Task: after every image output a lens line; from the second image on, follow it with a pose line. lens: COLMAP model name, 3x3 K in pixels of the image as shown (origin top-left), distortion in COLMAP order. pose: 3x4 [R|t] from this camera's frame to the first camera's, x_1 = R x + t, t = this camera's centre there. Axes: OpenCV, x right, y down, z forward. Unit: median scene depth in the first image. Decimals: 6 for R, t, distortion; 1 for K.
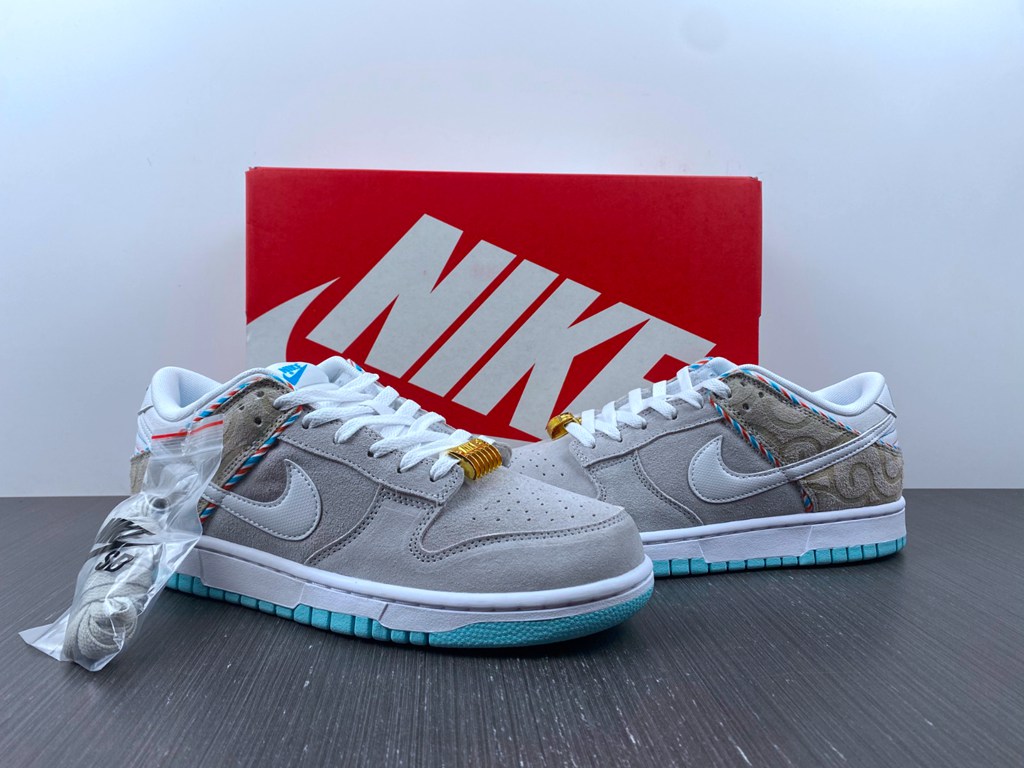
lens RADIAL K [[786.5, 0, 510.1], [0, 786.5, 365.0], [0, 0, 1]] dist [0.186483, -0.560816]
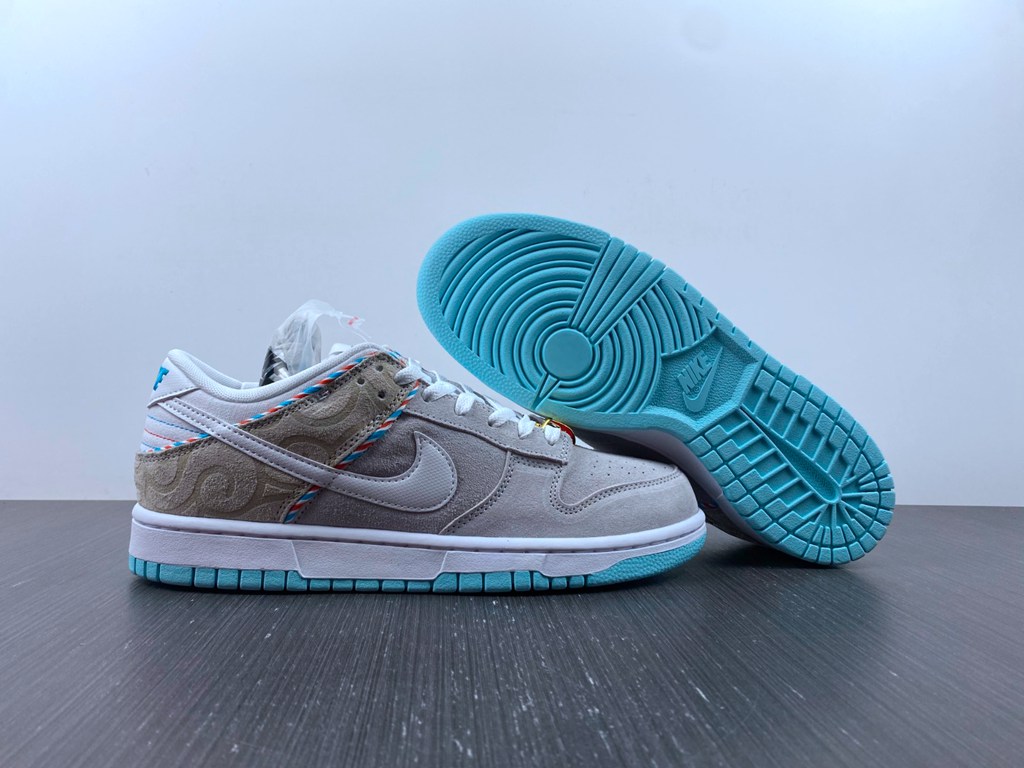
lens RADIAL K [[786.5, 0, 510.1], [0, 786.5, 365.0], [0, 0, 1]] dist [0.186483, -0.560816]
pose [[0.844155, 0.014521, 0.535903, -0.718731], [0.017485, 0.998356, -0.054593, 0.091126], [-0.535815, 0.055455, 0.842513, 0.090395]]
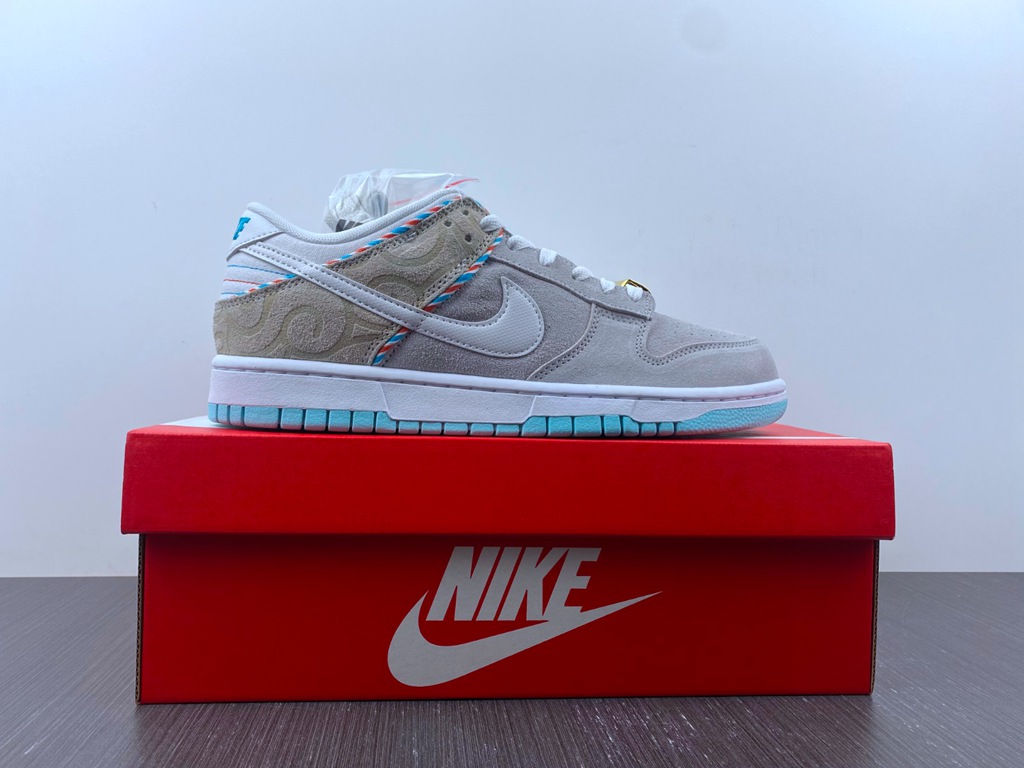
lens RADIAL K [[786.5, 0, 510.1], [0, 786.5, 365.0], [0, 0, 1]] dist [0.186483, -0.560816]
pose [[0.844572, 0.018614, 0.535119, -0.798519], [0.017298, 0.997925, -0.062015, 0.289431], [-0.535163, 0.061633, 0.842497, 0.175040]]
